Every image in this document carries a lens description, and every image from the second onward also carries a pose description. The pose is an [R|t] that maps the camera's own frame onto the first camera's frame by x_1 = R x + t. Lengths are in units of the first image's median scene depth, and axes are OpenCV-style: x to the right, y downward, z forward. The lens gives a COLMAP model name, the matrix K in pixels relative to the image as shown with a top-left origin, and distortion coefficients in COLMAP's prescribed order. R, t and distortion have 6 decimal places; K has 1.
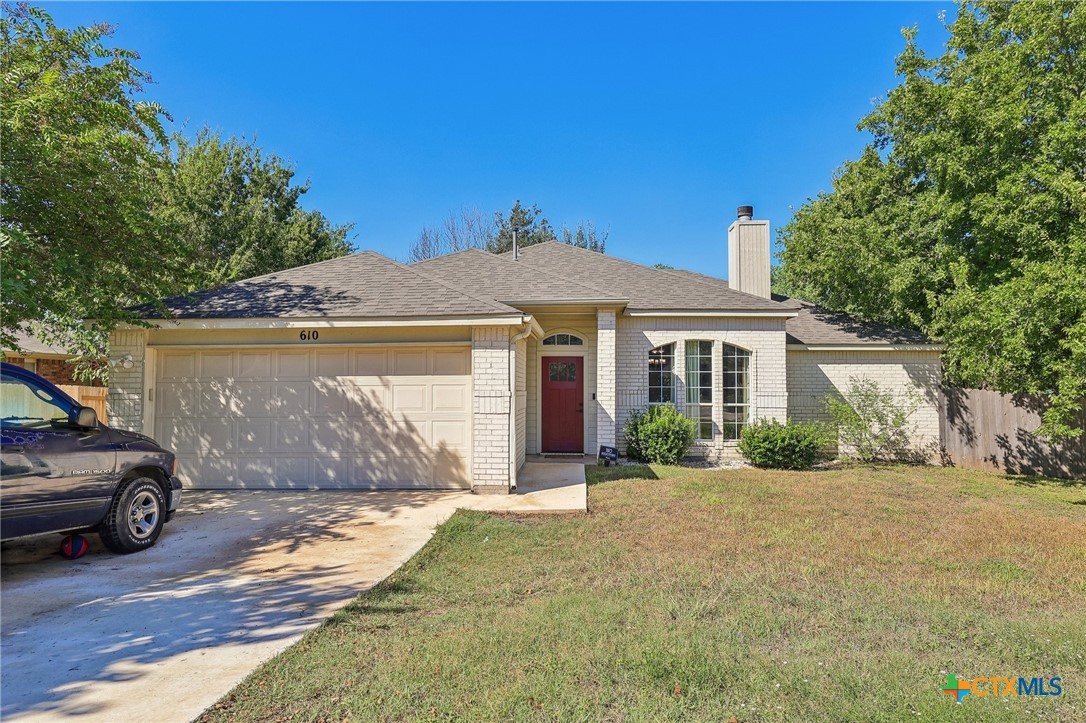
lens RADIAL K [[656.4, 0, 543.0], [0, 656.4, 353.1], [0, 0, 1]] dist [-0.003625, 0.004103]
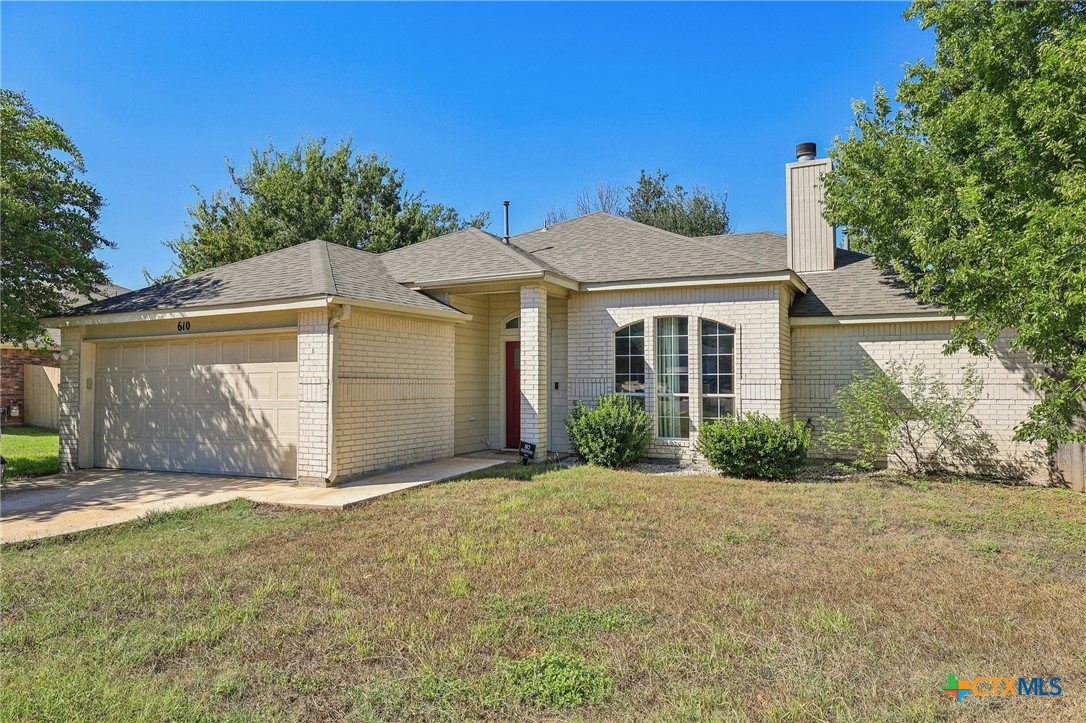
lens RADIAL K [[704.8, 0, 542.7], [0, 704.8, 356.3], [0, 0, 1]] dist [0.000729, -0.002541]
pose [[0.924704, -0.018762, -0.380223, 0.427365], [0.024799, 0.999632, 0.010985, 0.016452], [0.379877, -0.019587, 0.924830, 0.128740]]
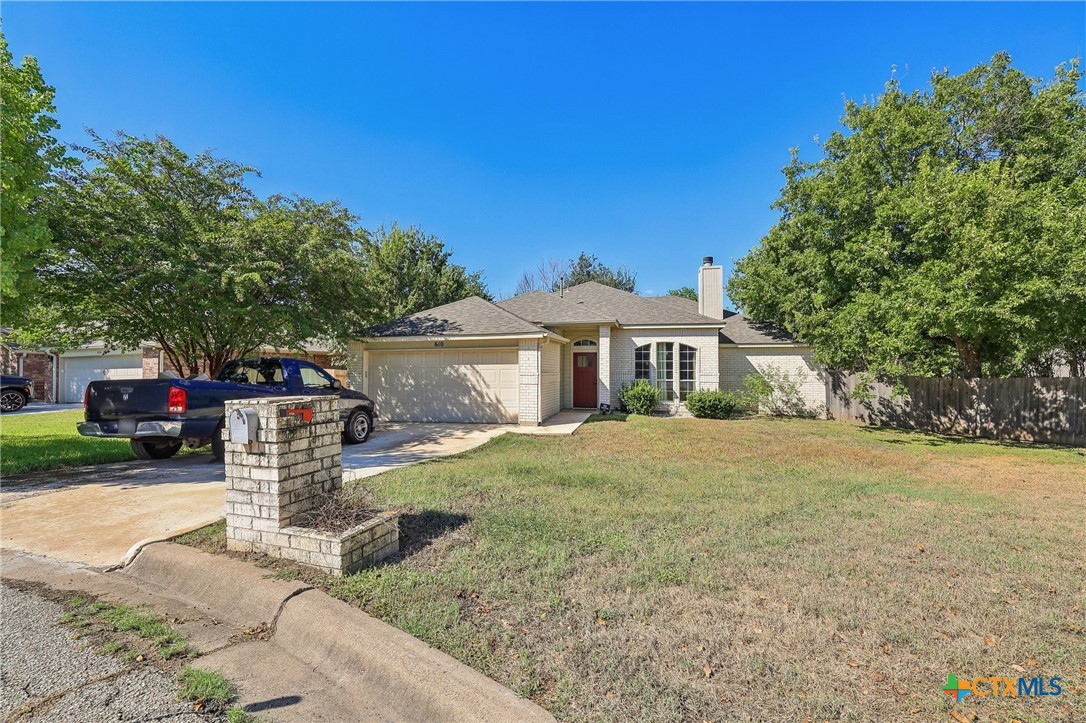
lens RADIAL K [[447.9, 0, 543.7], [0, 447.9, 357.6], [0, 0, 1]] dist [-0.001669, 0.000179]
pose [[0.984340, -0.005063, -0.176208, 0.134967], [0.009610, 0.999642, 0.024962, -0.012298], [0.176018, -0.026265, 0.984036, -0.190452]]
